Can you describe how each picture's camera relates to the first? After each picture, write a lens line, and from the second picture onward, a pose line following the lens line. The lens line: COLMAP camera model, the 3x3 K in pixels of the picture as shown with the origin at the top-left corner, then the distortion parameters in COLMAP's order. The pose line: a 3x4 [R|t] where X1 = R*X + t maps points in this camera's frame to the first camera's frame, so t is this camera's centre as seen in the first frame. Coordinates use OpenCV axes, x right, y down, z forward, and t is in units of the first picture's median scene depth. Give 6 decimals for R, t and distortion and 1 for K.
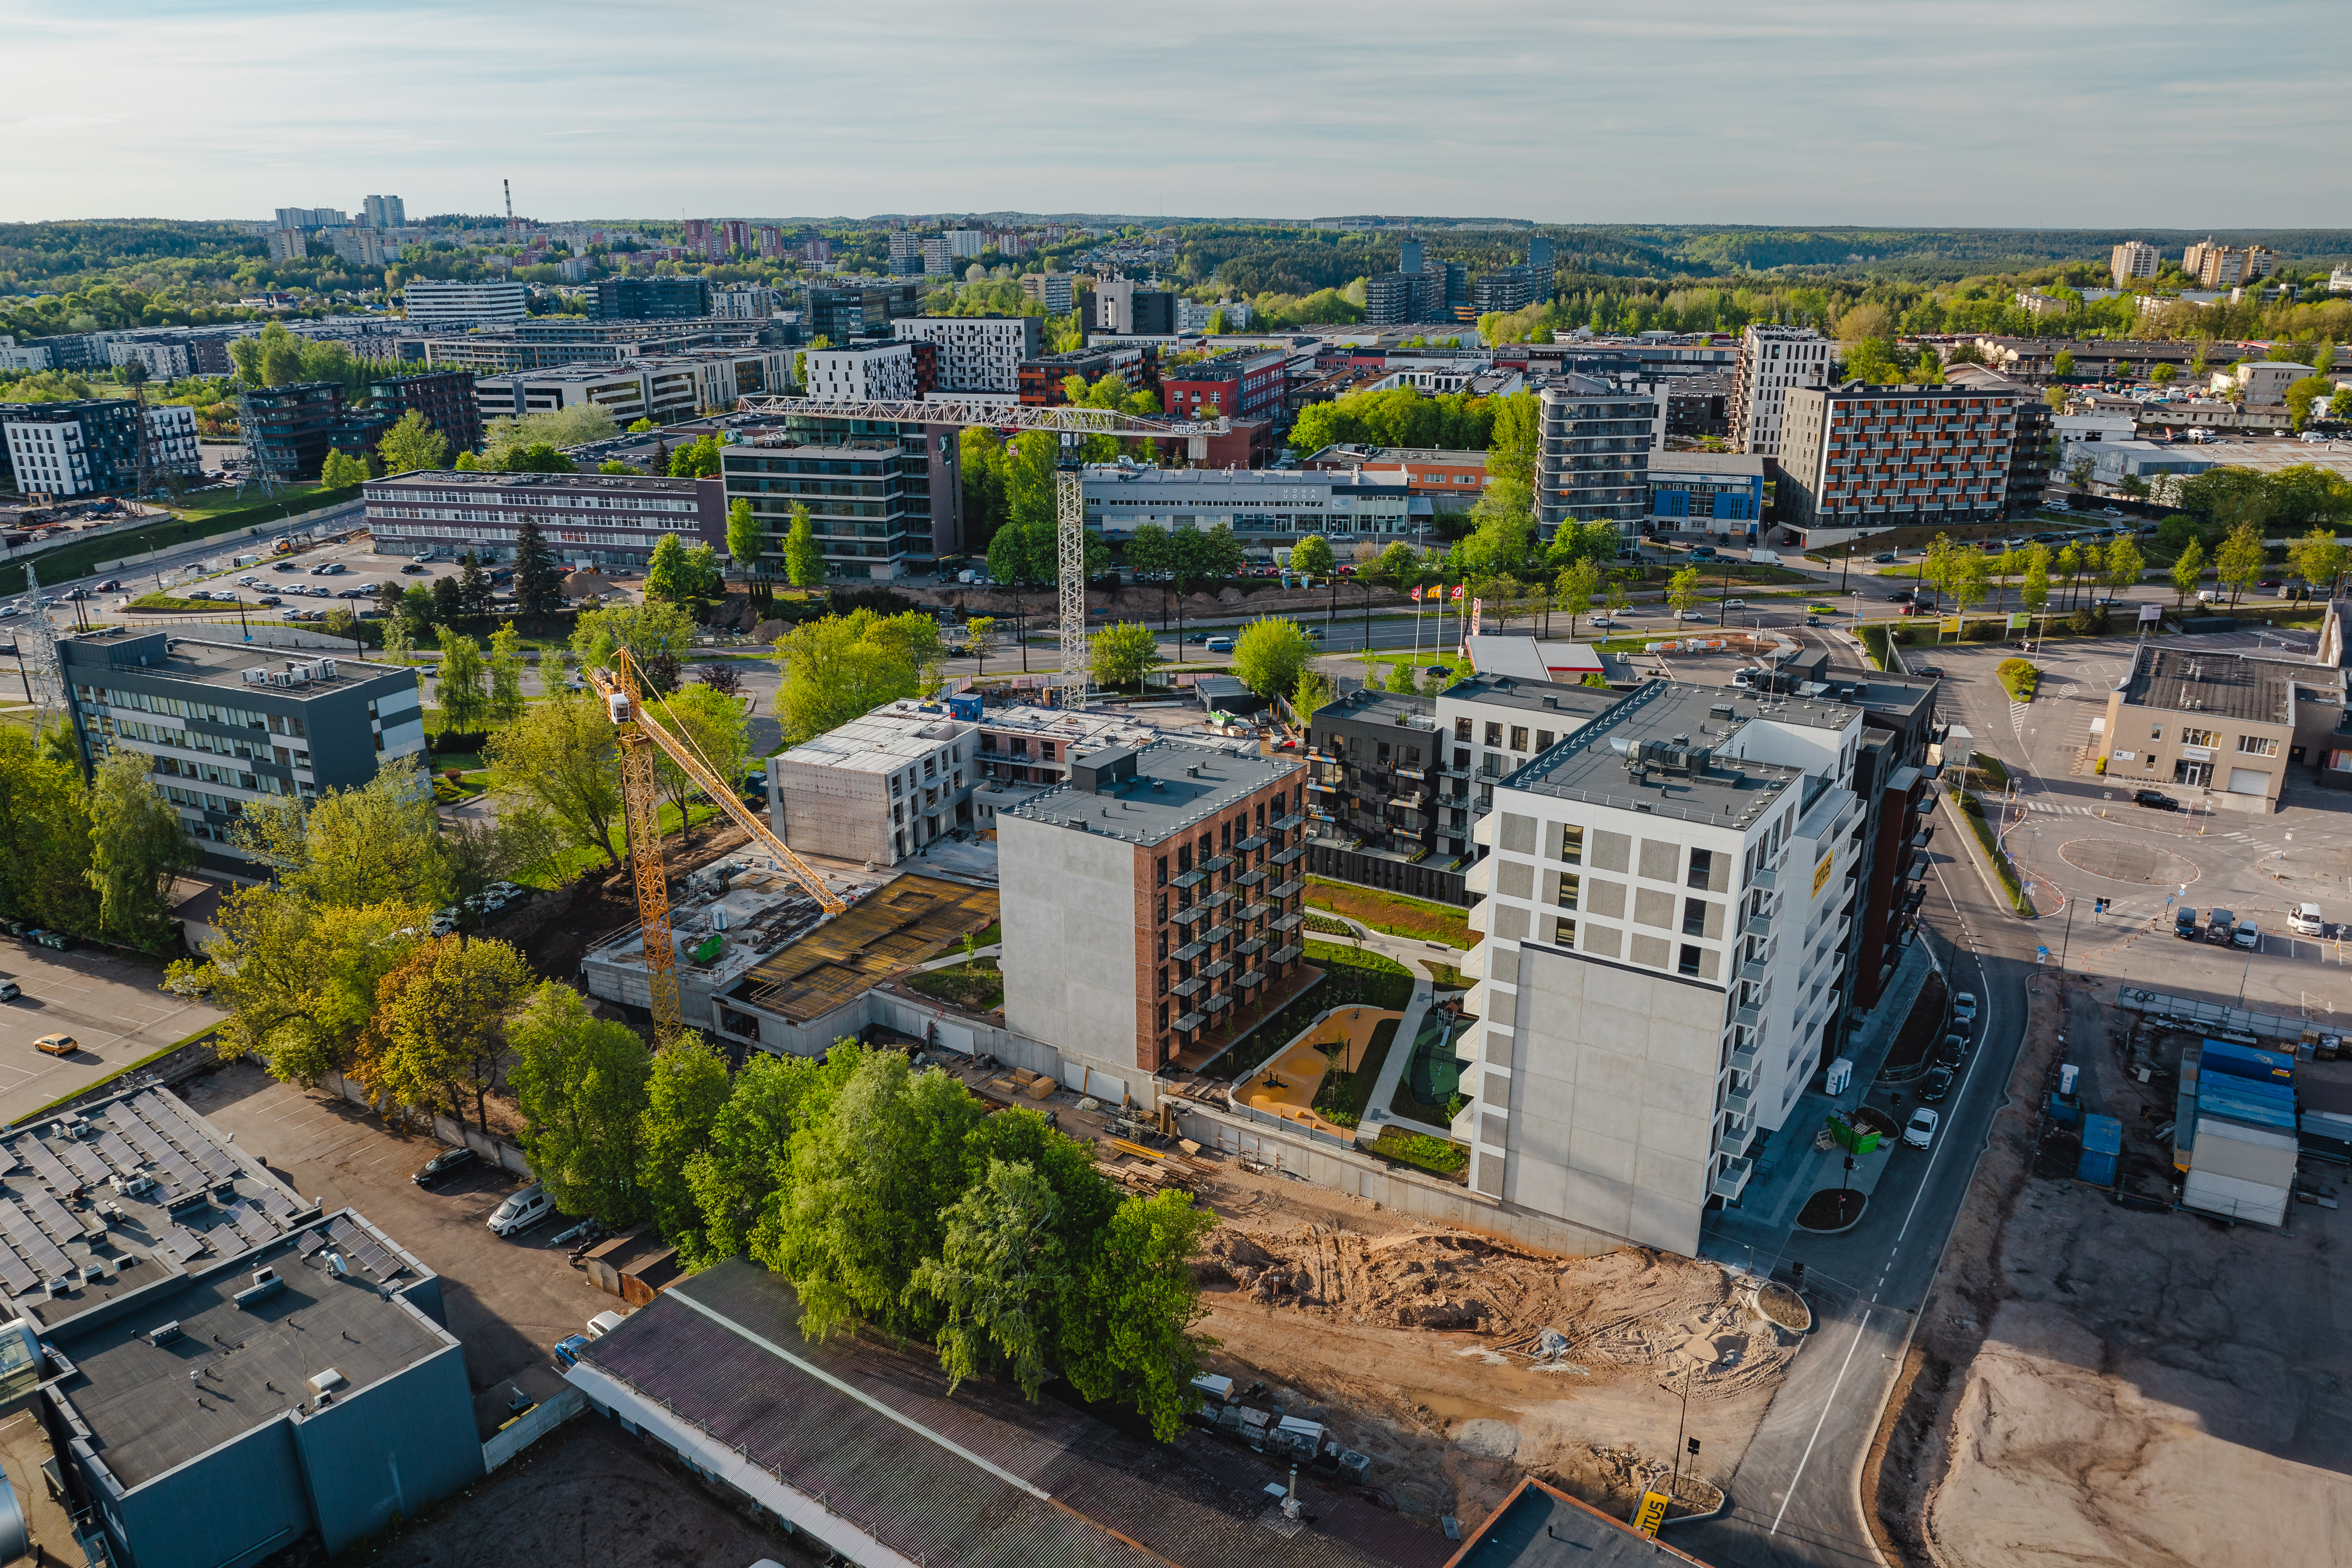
lens RADIAL K [[1611.9, 0, 1230.0], [0, 1611.9, 786.7], [0, 0, 1]] dist [-0.038585, -0.006677]
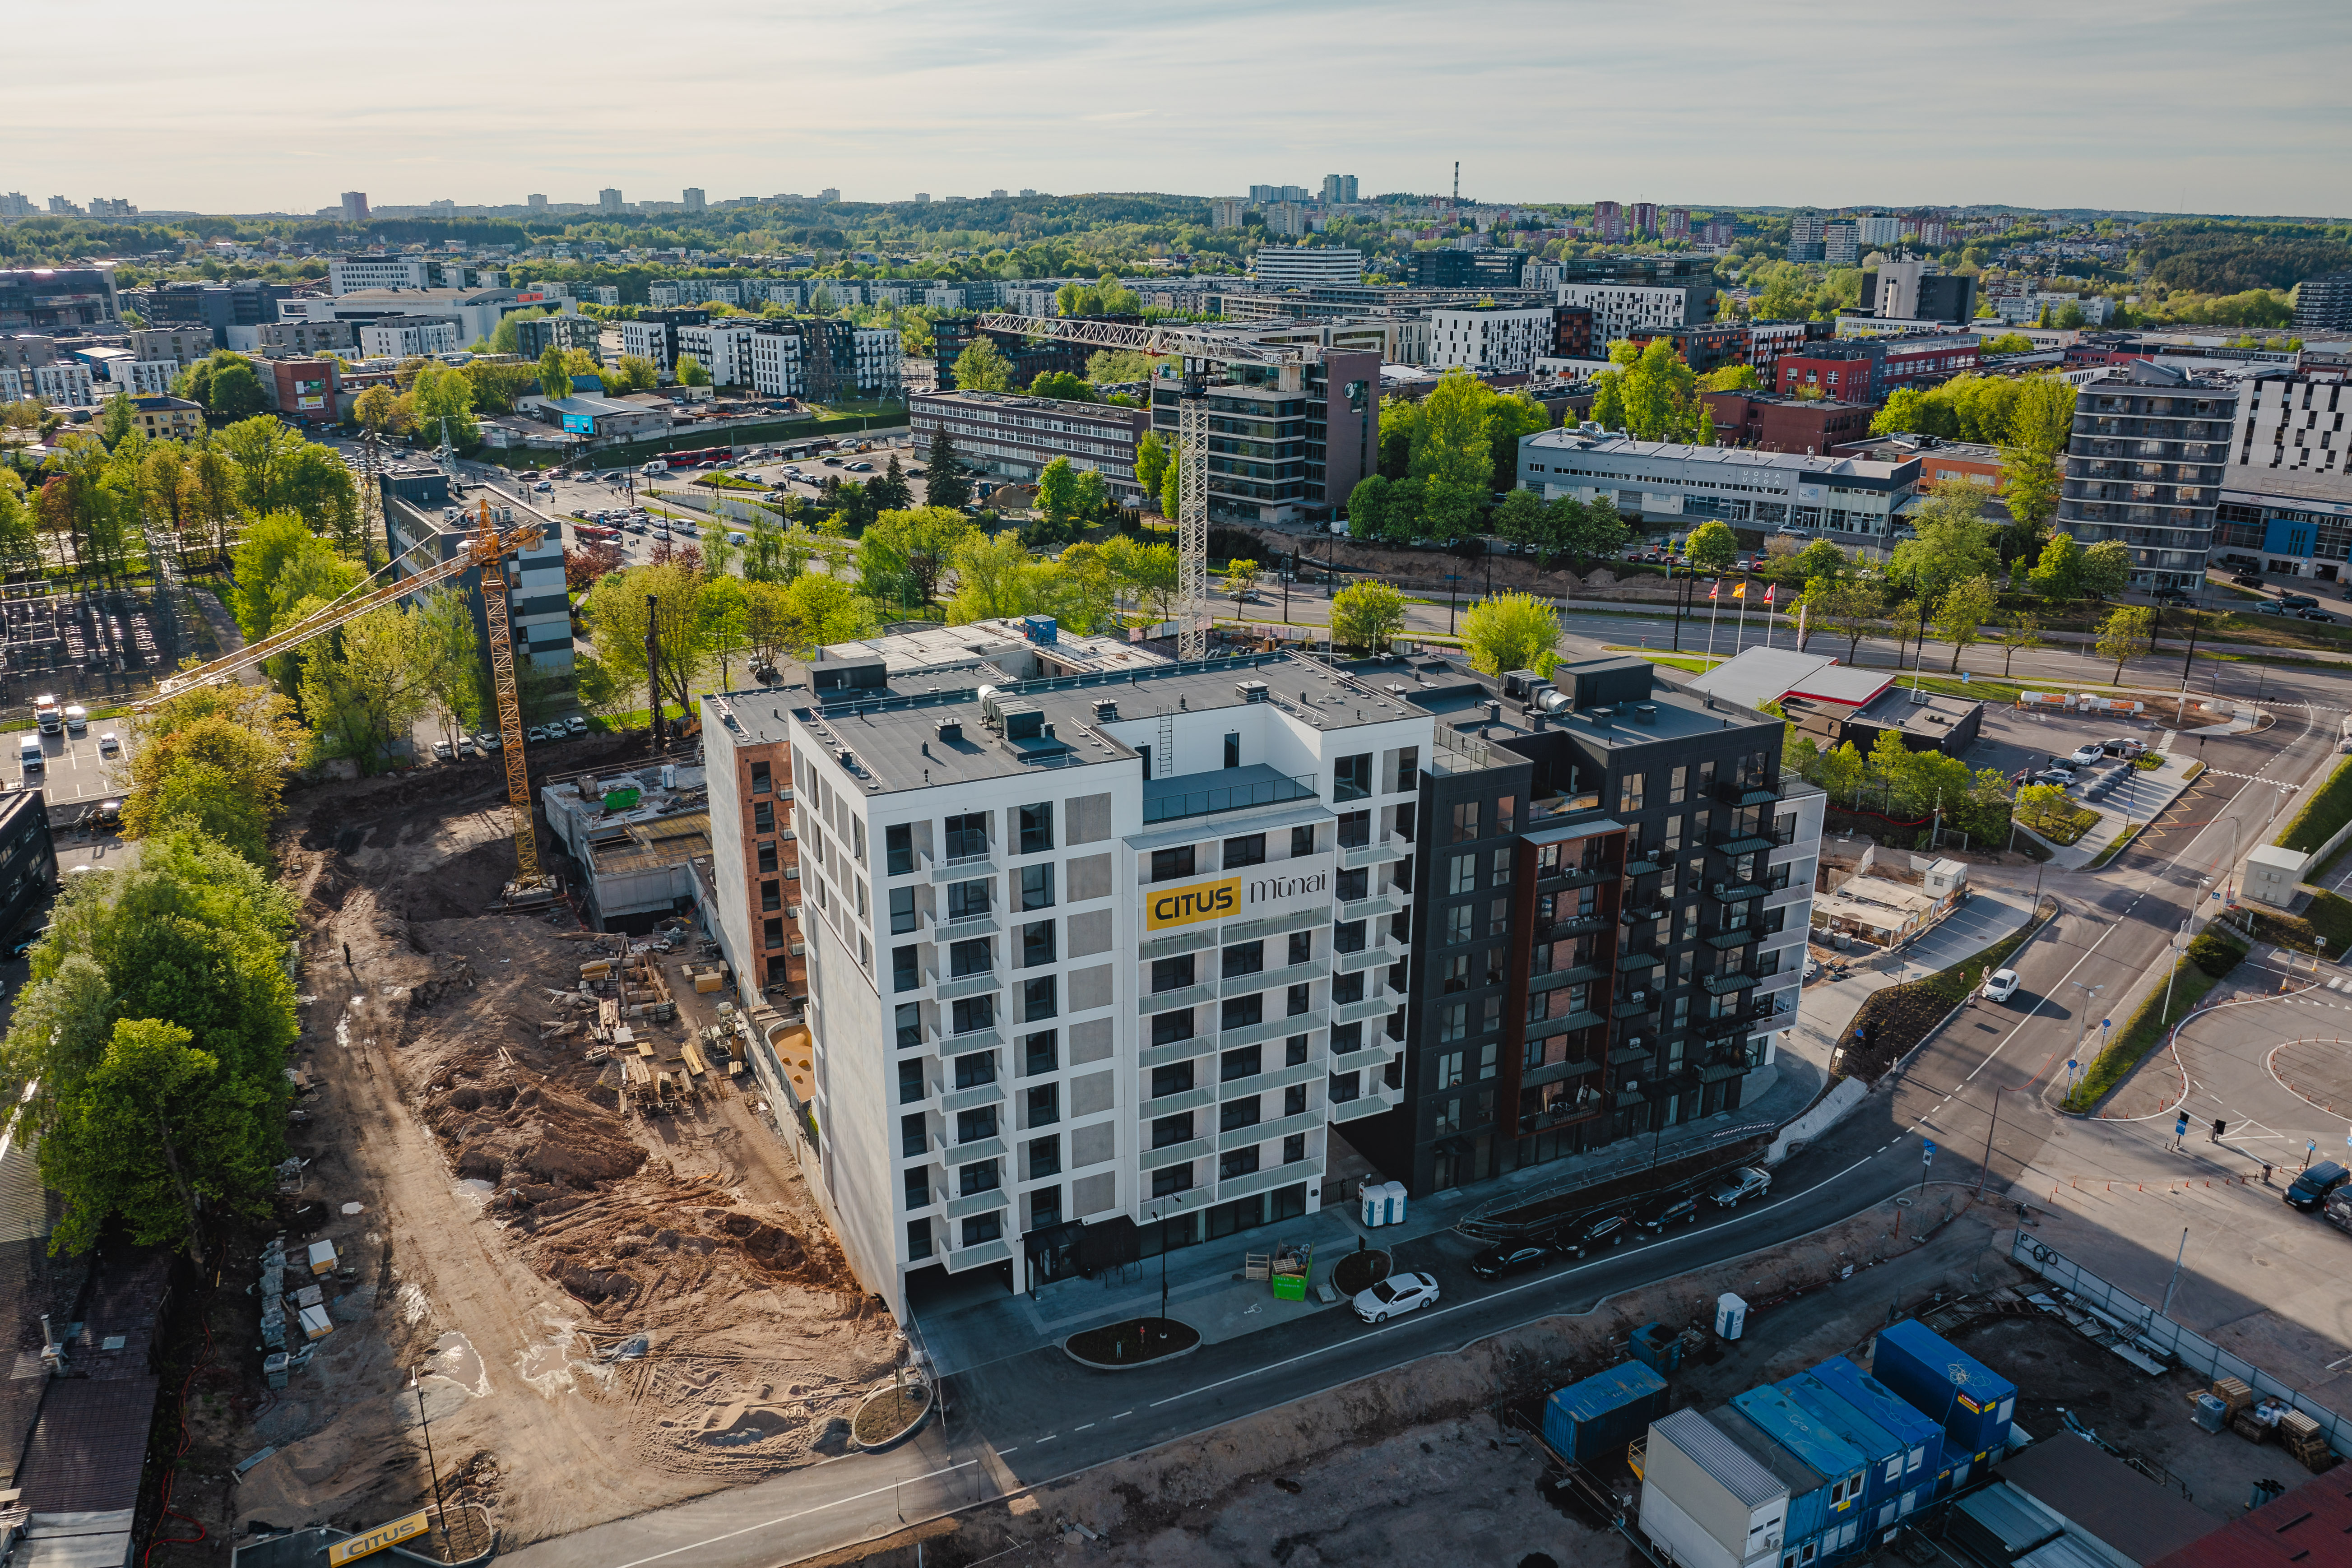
lens RADIAL K [[1611.8, 0, 1230.0], [0, 1611.8, 786.7], [0, 0, 1]] dist [-0.038585, -0.006677]
pose [[0.859213, 0.174869, -0.480806, 0.204044], [-0.170861, 0.983895, 0.052508, -0.012468], [0.482244, 0.037035, 0.875253, 0.094135]]
